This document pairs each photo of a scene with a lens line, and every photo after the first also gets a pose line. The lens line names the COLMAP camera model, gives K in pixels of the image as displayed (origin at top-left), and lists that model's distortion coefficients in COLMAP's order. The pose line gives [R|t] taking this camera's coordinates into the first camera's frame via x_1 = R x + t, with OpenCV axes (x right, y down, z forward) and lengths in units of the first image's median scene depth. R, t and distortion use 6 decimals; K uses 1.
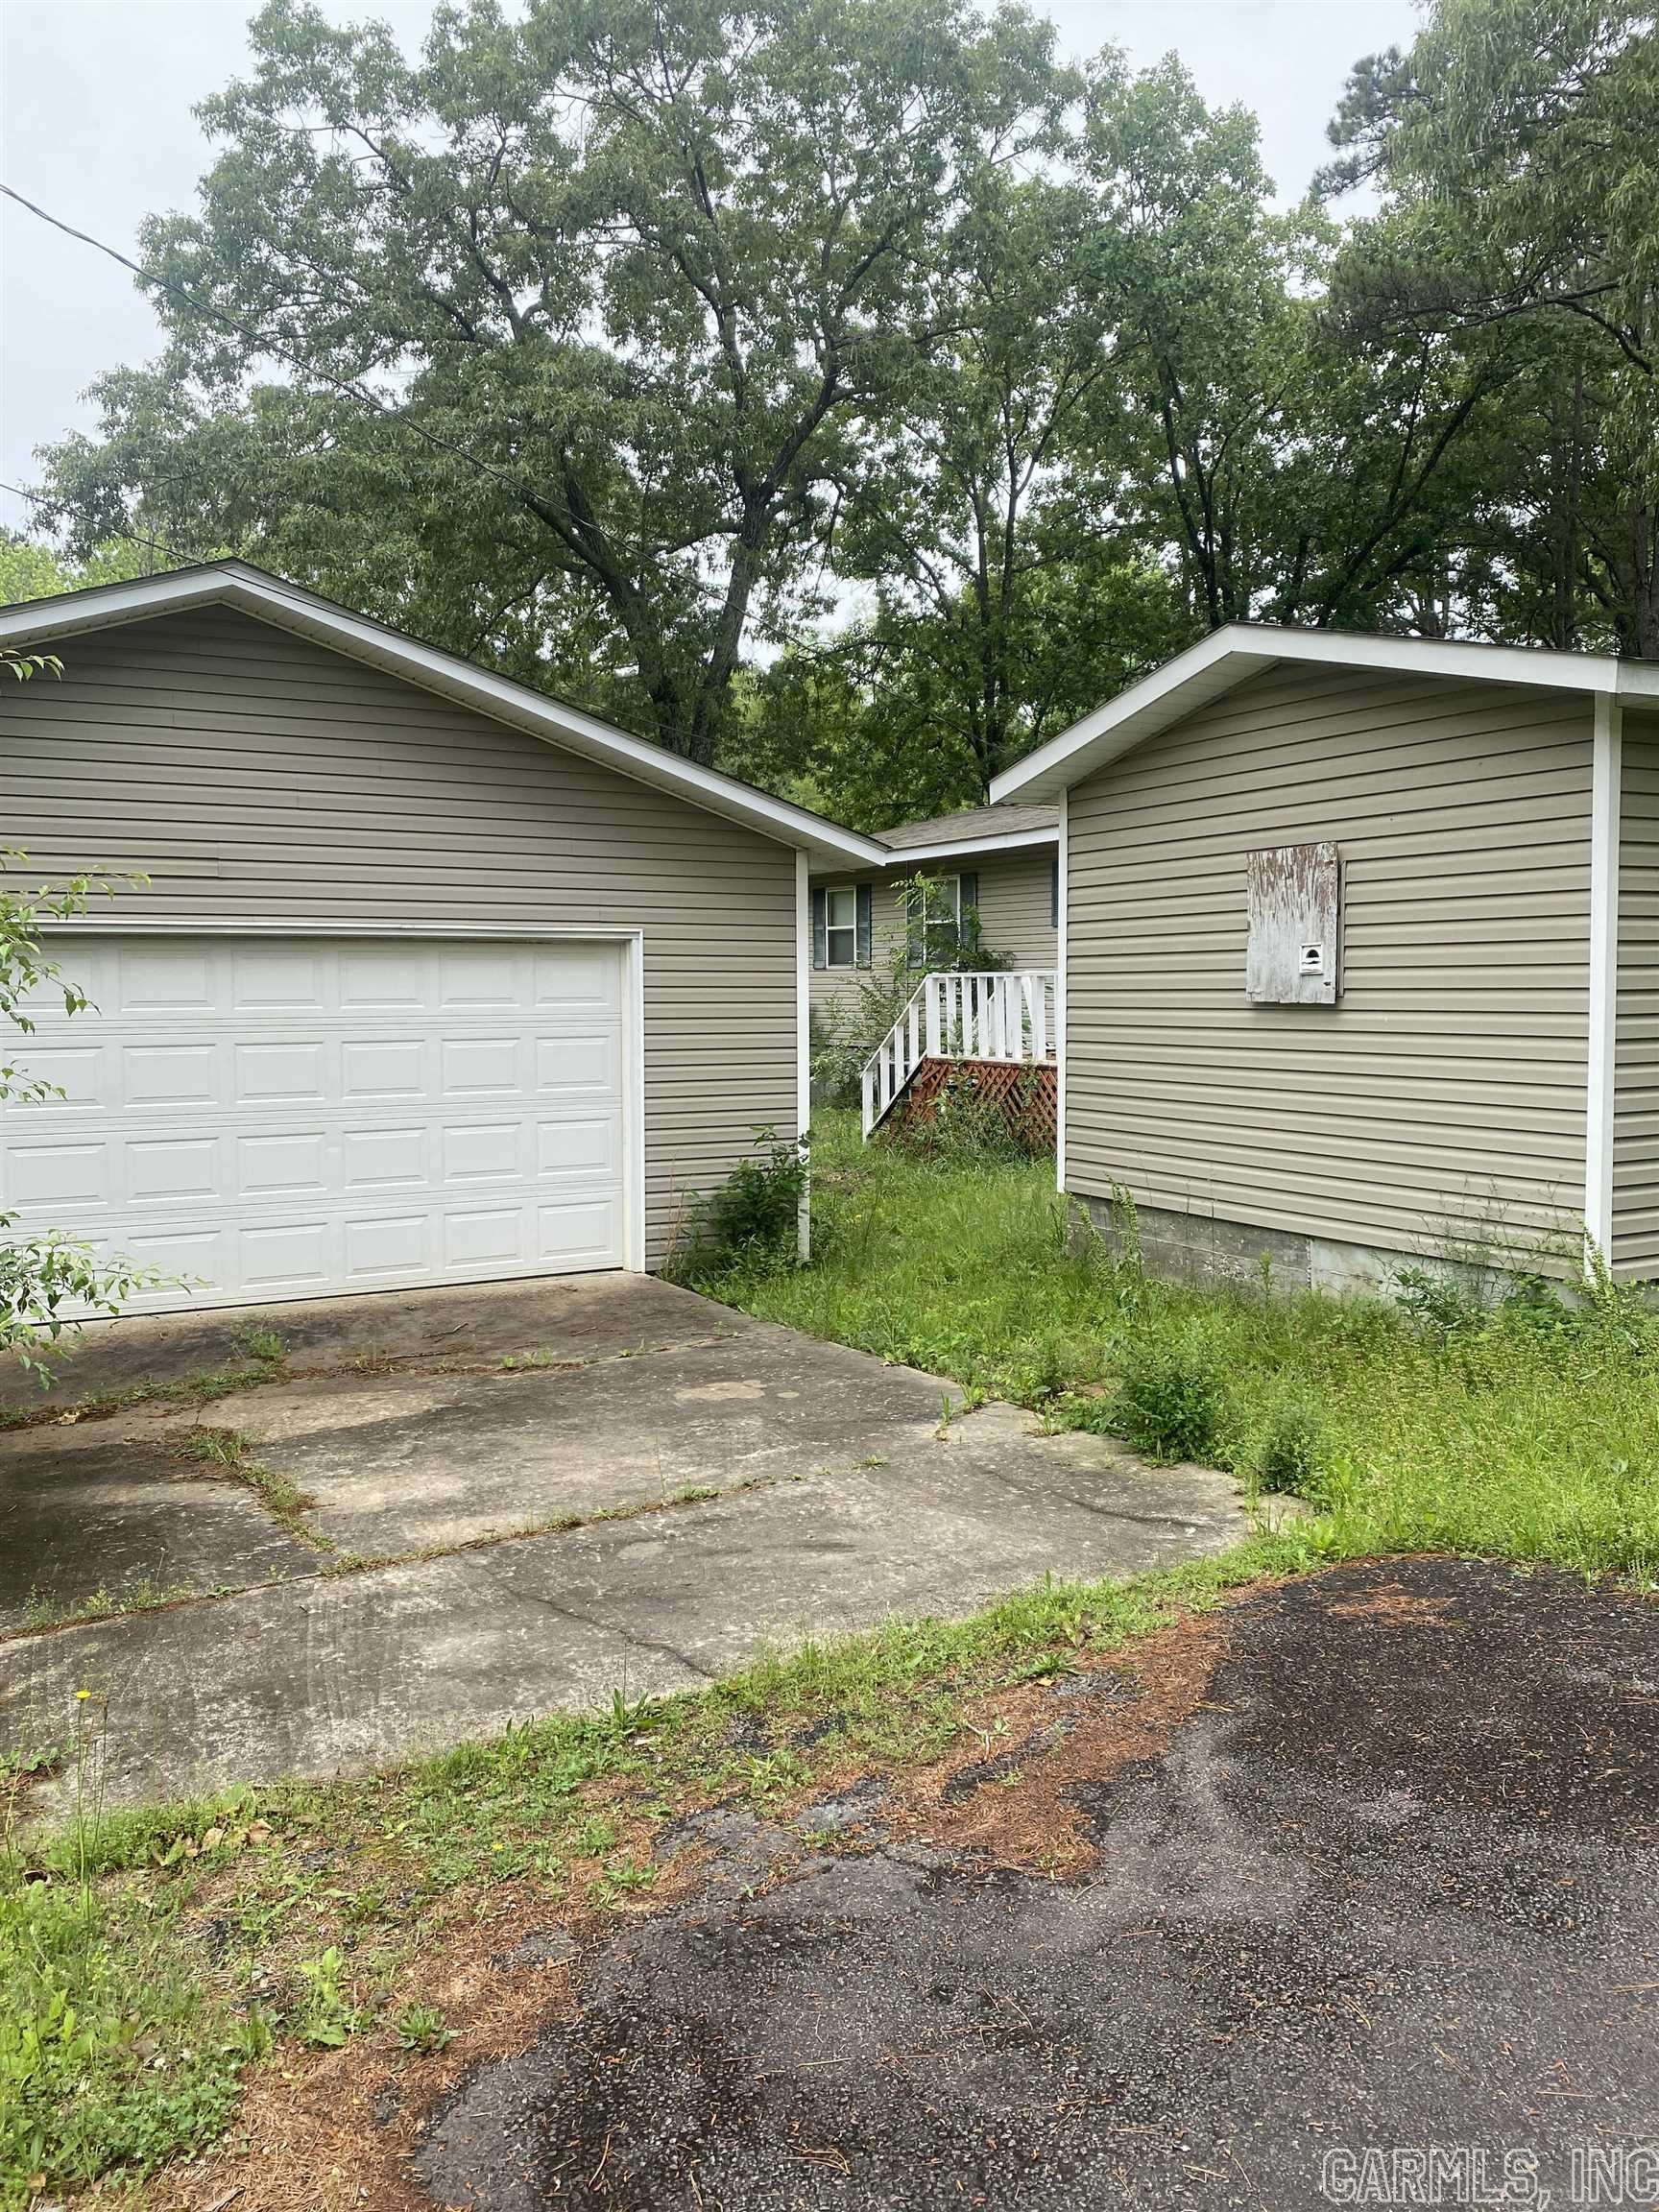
lens RADIAL K [[1687.2, 0, 843.2], [0, 1687.2, 1083.0], [0, 0, 1]] dist [0.022708, -0.013293]
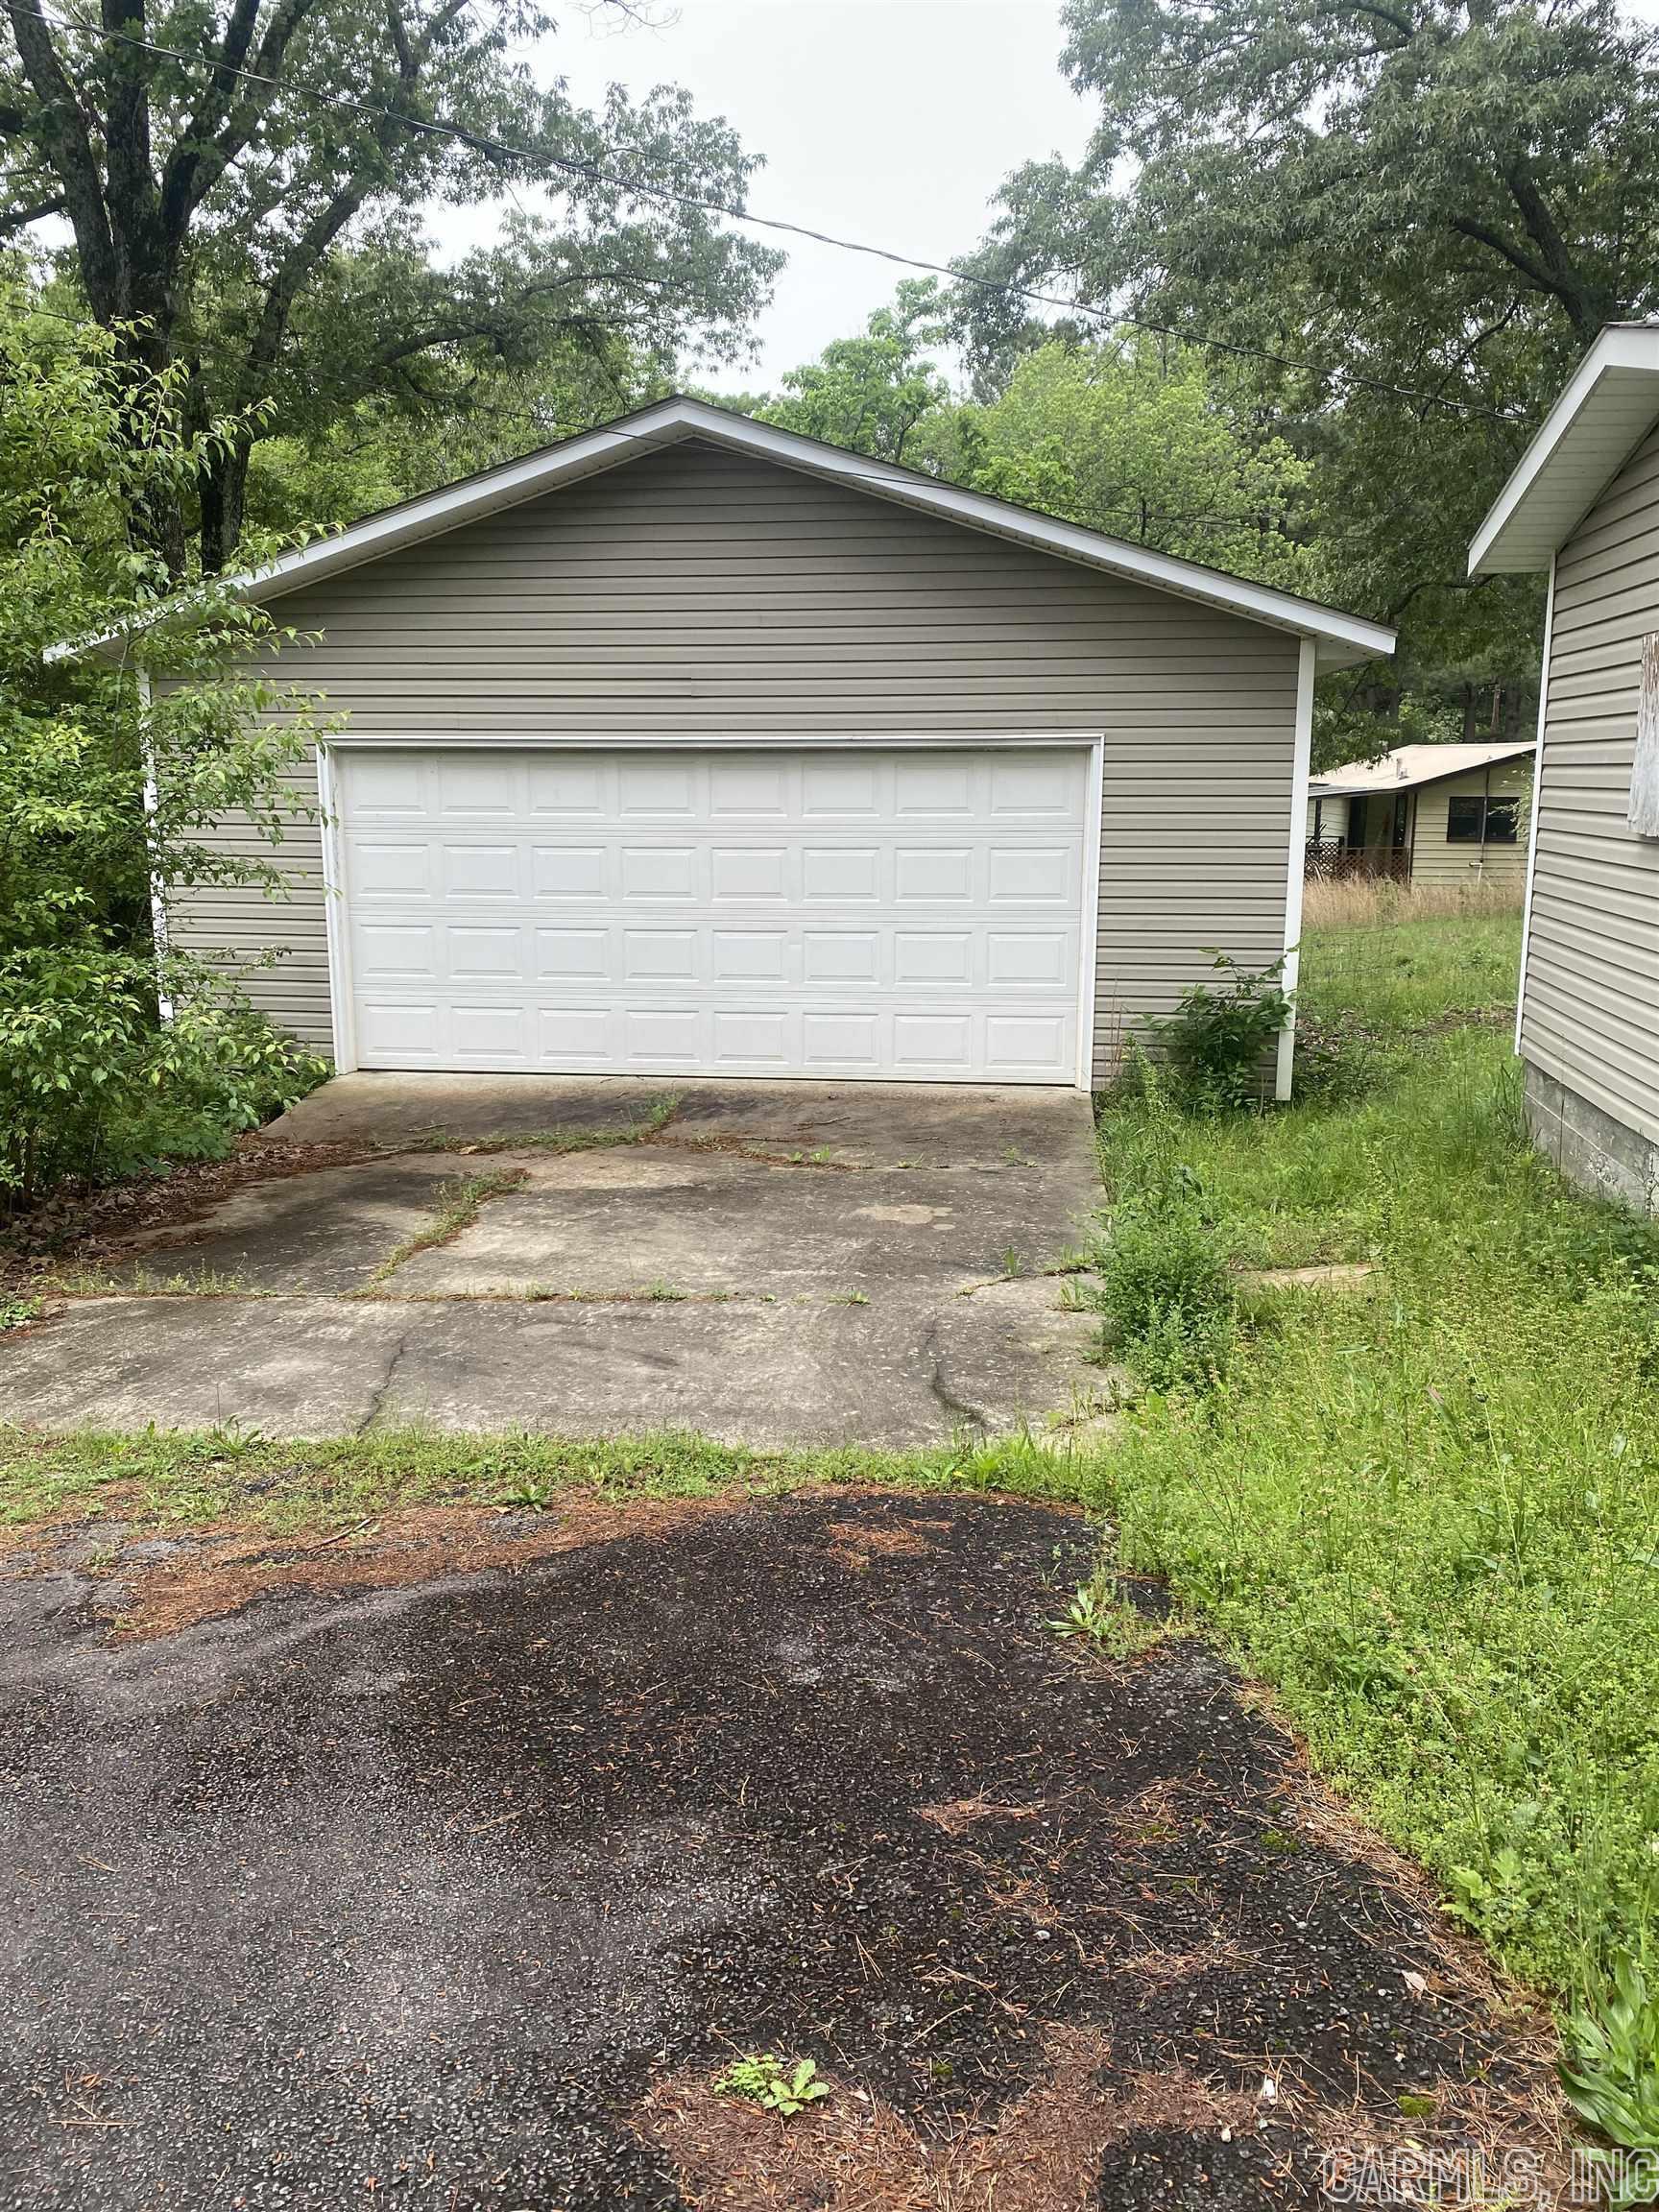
lens RADIAL K [[1687.2, 0, 841.1], [0, 1687.2, 1117.3], [0, 0, 1]] dist [0.022708, -0.013293]
pose [[0.801270, 0.123009, -0.585522, 0.634805], [-0.036628, 0.986886, 0.157206, -0.041218], [0.597181, -0.104518, 0.795268, 0.234236]]
